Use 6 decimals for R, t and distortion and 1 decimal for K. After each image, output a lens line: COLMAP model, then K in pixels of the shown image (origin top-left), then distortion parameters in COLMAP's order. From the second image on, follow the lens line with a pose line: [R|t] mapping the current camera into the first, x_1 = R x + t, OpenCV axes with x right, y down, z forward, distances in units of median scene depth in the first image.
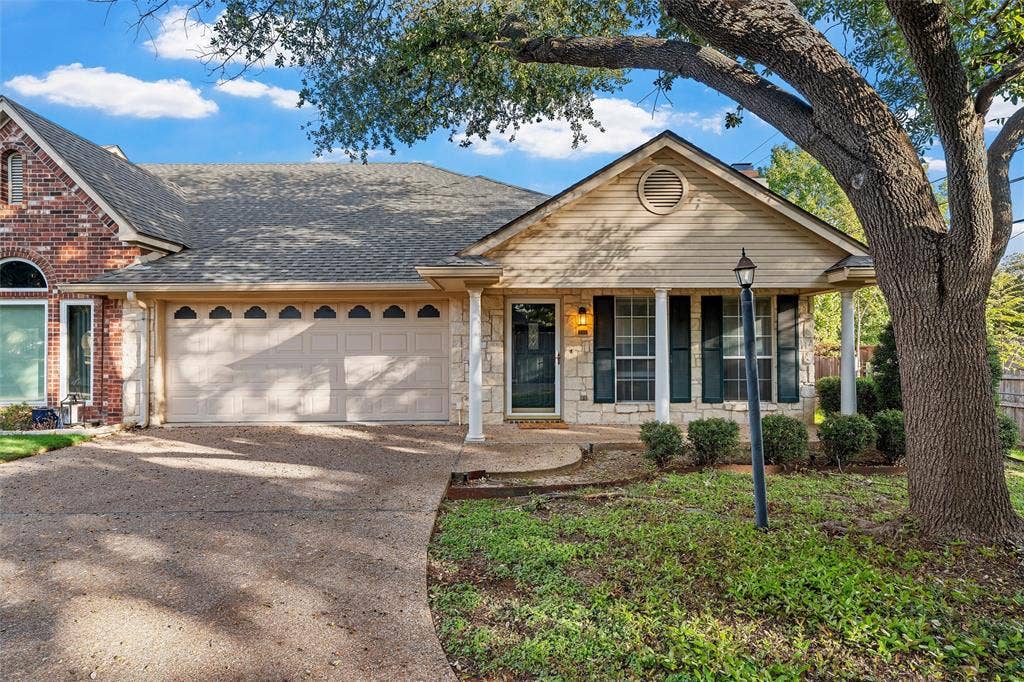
lens RADIAL K [[435.8, 0, 512.0], [0, 435.8, 341.0], [0, 0, 1]] dist [0.001686, -0.000067]
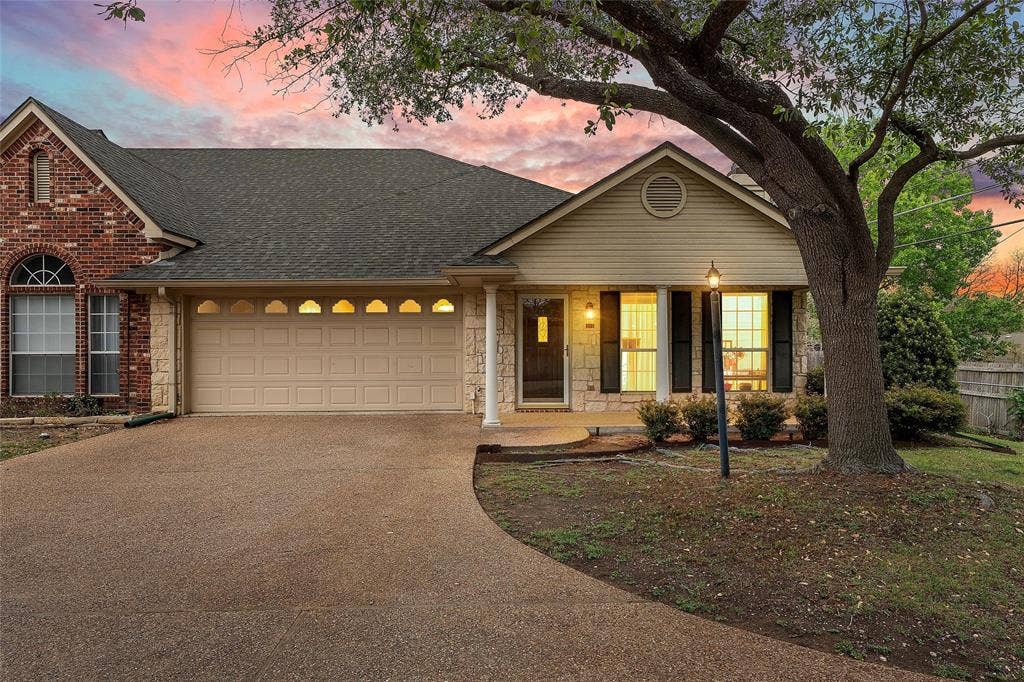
lens RADIAL K [[532.2, 0, 512.0], [0, 532.2, 341.0], [0, 0, 1]] dist [0.000738, 0.000483]
pose [[0.999812, -0.000149, 0.019388, -0.051495], [0.000078, 0.999993, 0.003679, 0.011573], [-0.019389, -0.003677, 0.999805, -0.284362]]
